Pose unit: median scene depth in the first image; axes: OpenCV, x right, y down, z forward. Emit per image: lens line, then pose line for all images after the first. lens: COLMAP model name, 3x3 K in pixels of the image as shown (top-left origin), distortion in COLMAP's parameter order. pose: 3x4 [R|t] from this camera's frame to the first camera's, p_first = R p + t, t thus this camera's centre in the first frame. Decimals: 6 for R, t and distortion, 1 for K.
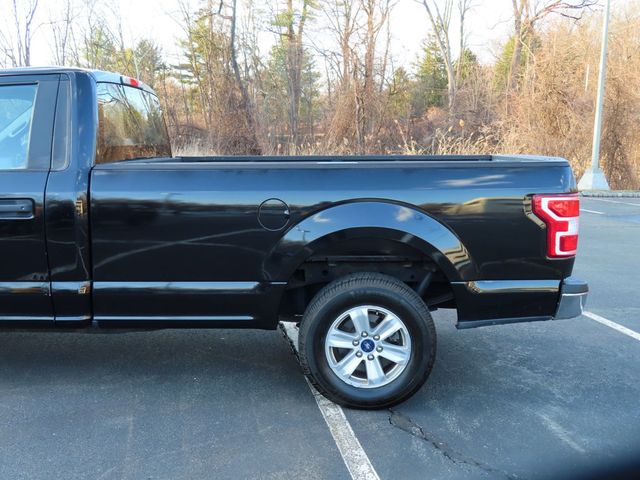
lens RADIAL K [[671.8, 0, 320.0], [0, 671.8, 240.0], [0, 0, 1]] dist [-0.002613, 0.004809]
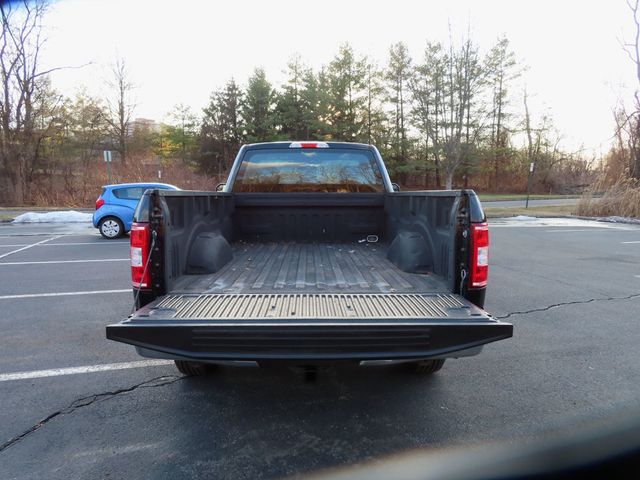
lens RADIAL K [[463.2, 0, 320.0], [0, 463.2, 240.0], [0, 0, 1]] dist [0.000899, 0.003047]
pose [[0.037938, 0.102093, -0.994051, 1.005805], [-0.150399, 0.984019, 0.095323, -0.141355], [0.987897, 0.145888, 0.052686, 1.176158]]
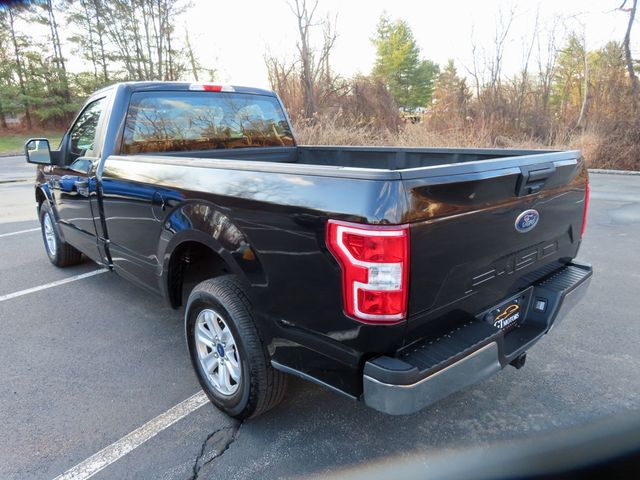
lens RADIAL K [[458.3, 0, 320.0], [0, 458.3, 240.0], [0, 0, 1]] dist [-0.009470, 0.001639]
pose [[0.682054, 0.161819, -0.713174, 0.617753], [-0.090450, 0.986390, 0.137309, -0.105049], [0.725687, -0.029146, 0.687408, 0.651473]]
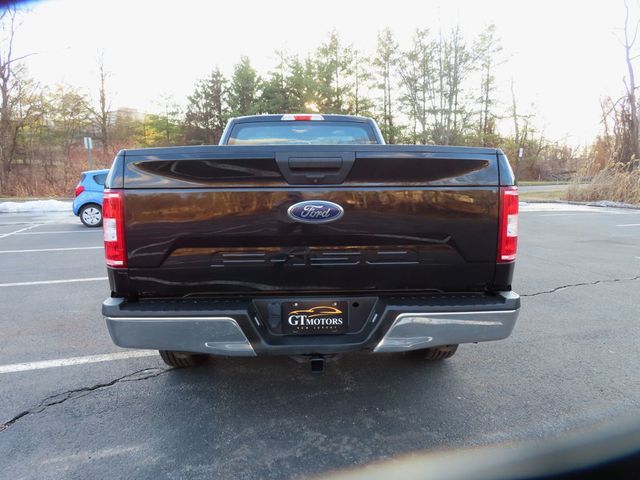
lens RADIAL K [[463.2, 0, 320.0], [0, 463.2, 240.0], [0, 0, 1]] dist [0.000899, 0.003047]
pose [[0.066629, 0.122989, -0.990169, 0.920025], [-0.143043, 0.983301, 0.112510, -0.104748], [0.987471, 0.134141, 0.083109, 1.162455]]
